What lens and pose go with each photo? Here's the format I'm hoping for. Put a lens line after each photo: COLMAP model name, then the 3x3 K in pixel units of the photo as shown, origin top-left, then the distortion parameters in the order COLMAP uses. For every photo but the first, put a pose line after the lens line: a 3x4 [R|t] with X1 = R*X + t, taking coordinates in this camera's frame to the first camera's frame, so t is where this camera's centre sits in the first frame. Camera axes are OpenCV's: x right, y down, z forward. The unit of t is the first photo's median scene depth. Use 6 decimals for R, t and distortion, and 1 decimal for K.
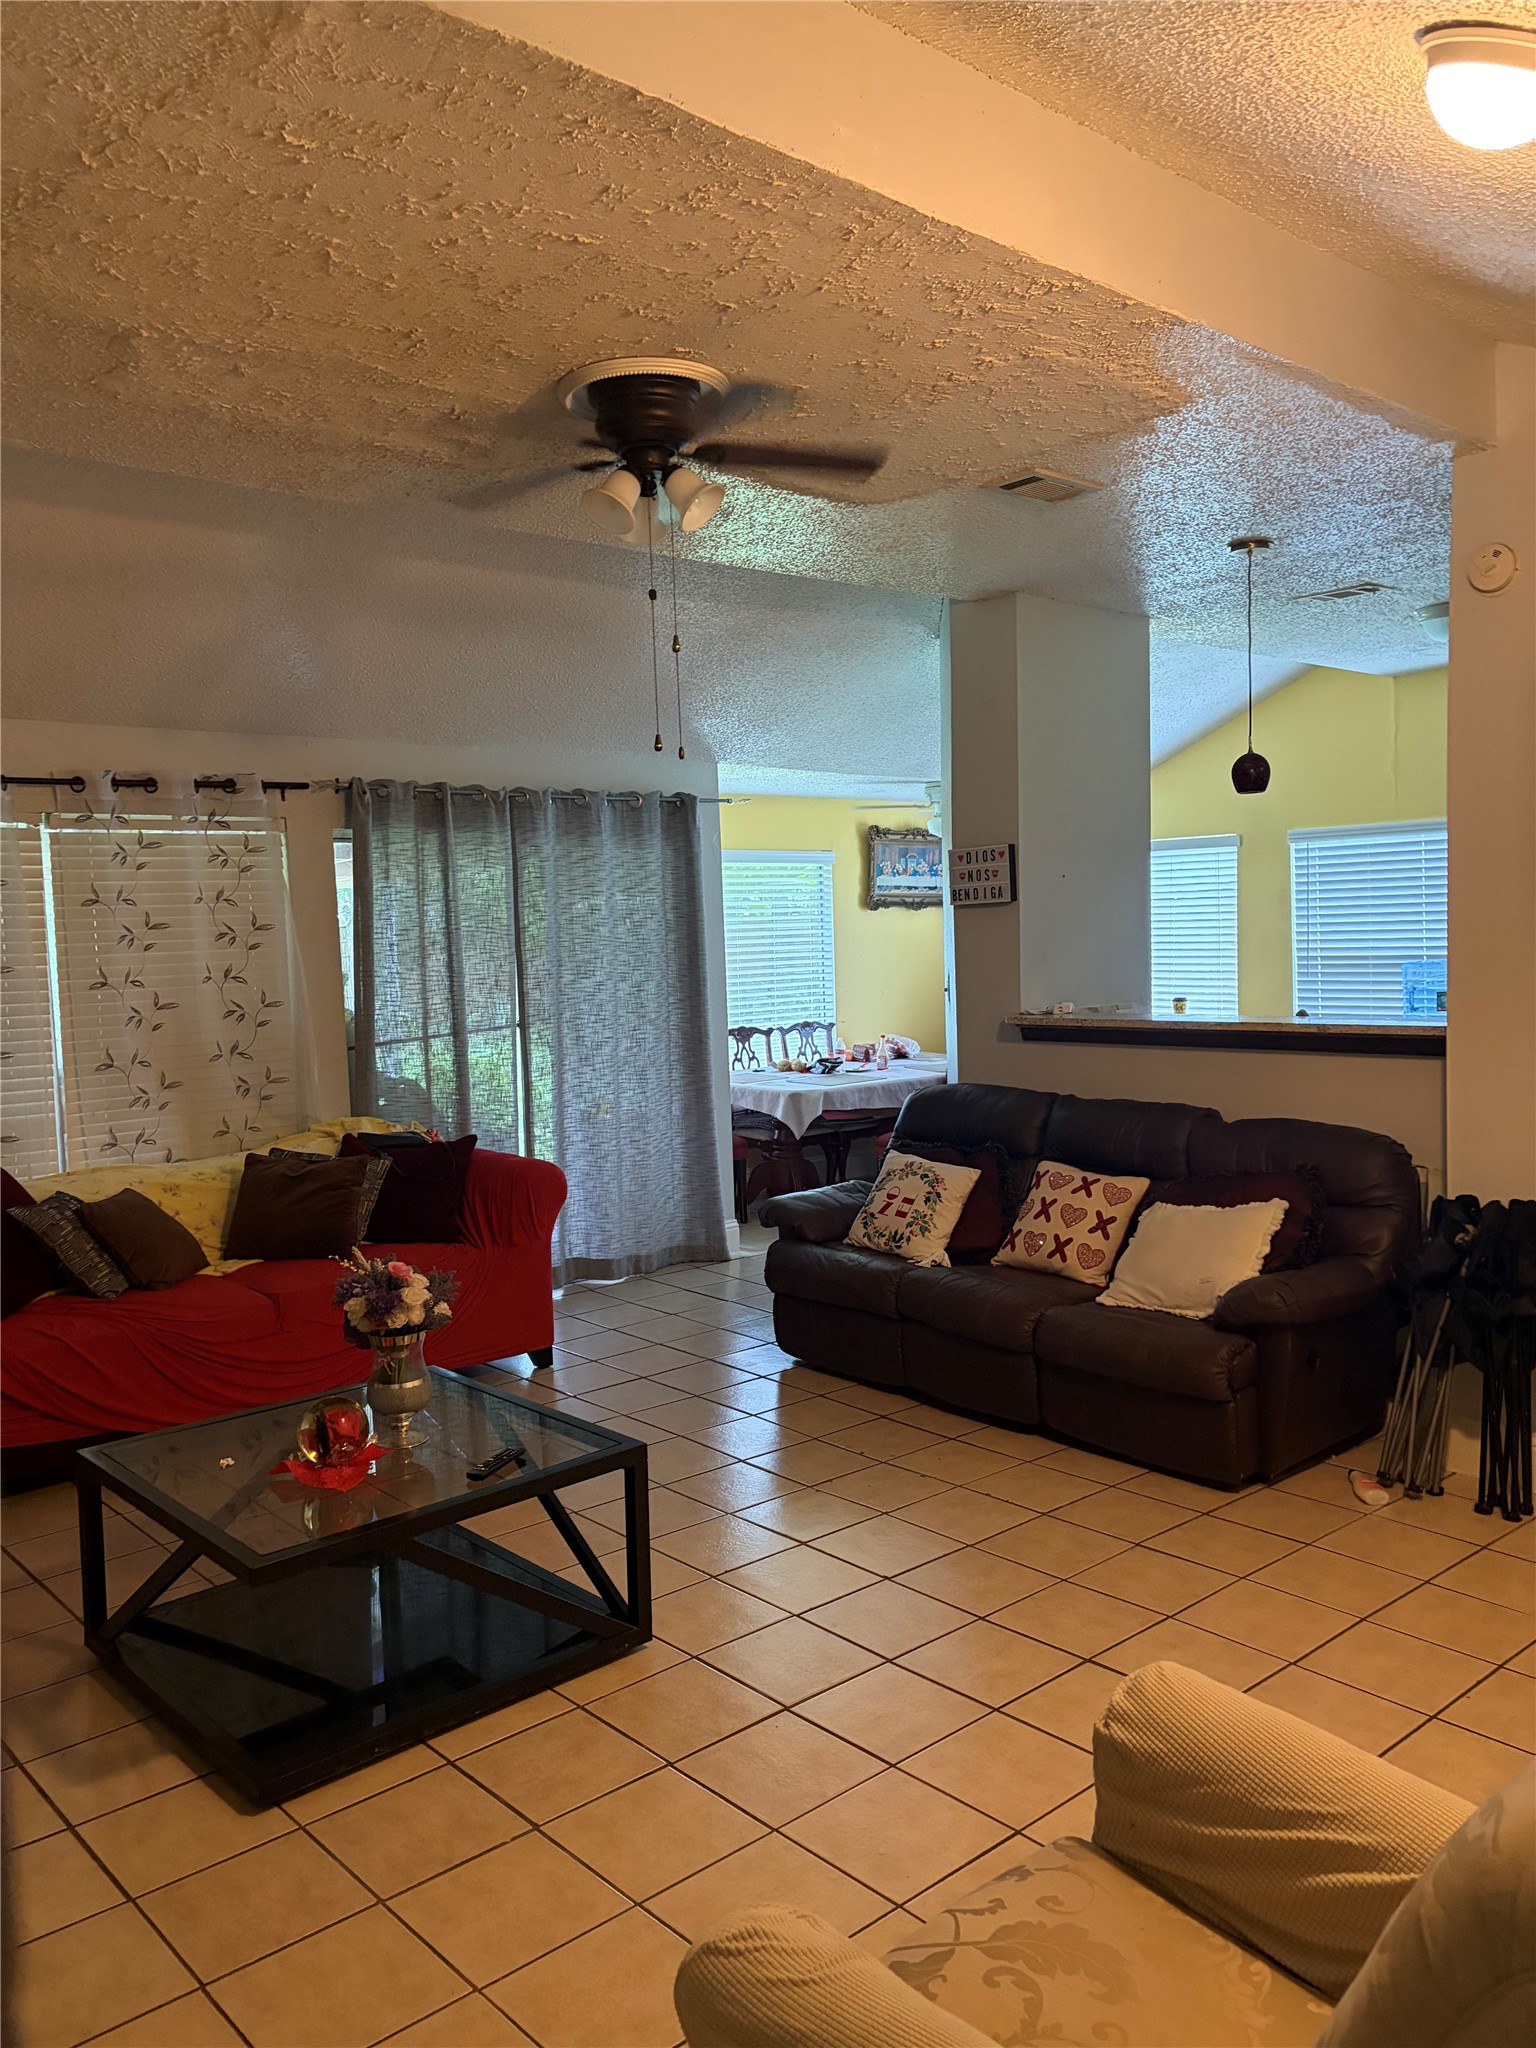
lens RADIAL K [[1564.9, 0, 768.2], [0, 1564.9, 1028.4], [0, 0, 1]] dist [0.015804, 0.000356]
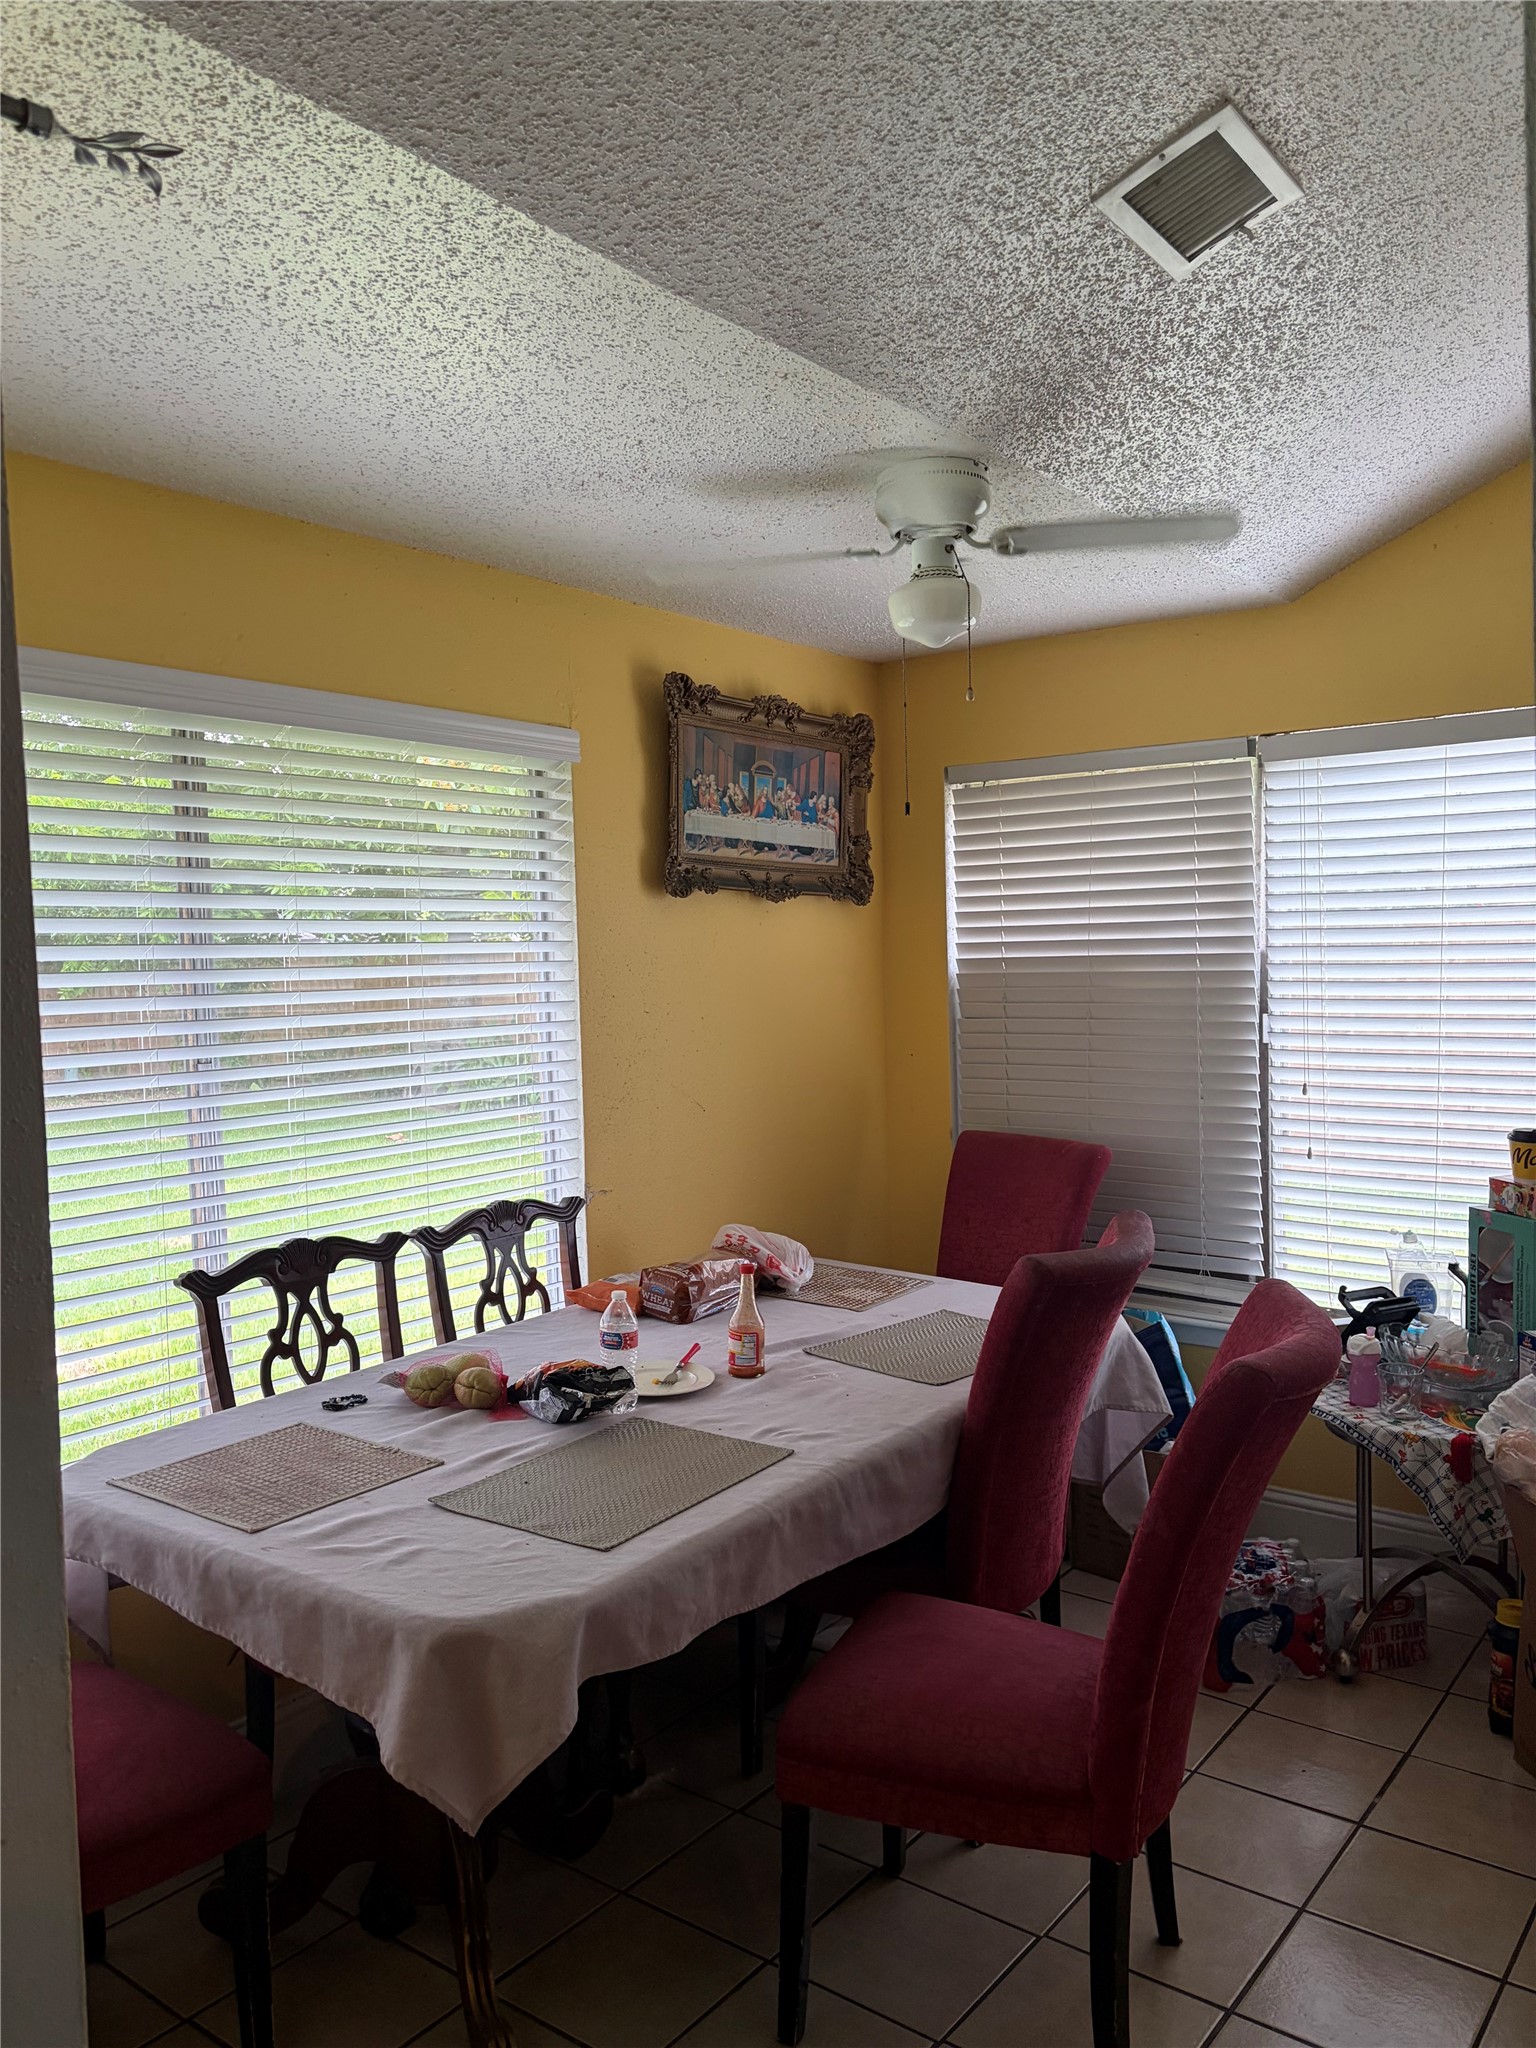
lens RADIAL K [[1564.9, 0, 776.4], [0, 1564.9, 1030.6], [0, 0, 1]] dist [0.015804, 0.000356]
pose [[0.979654, -0.004131, 0.200649, 0.014053], [0.009777, 0.999583, -0.027156, -0.032650], [-0.200453, 0.028566, 0.979287, 0.637442]]
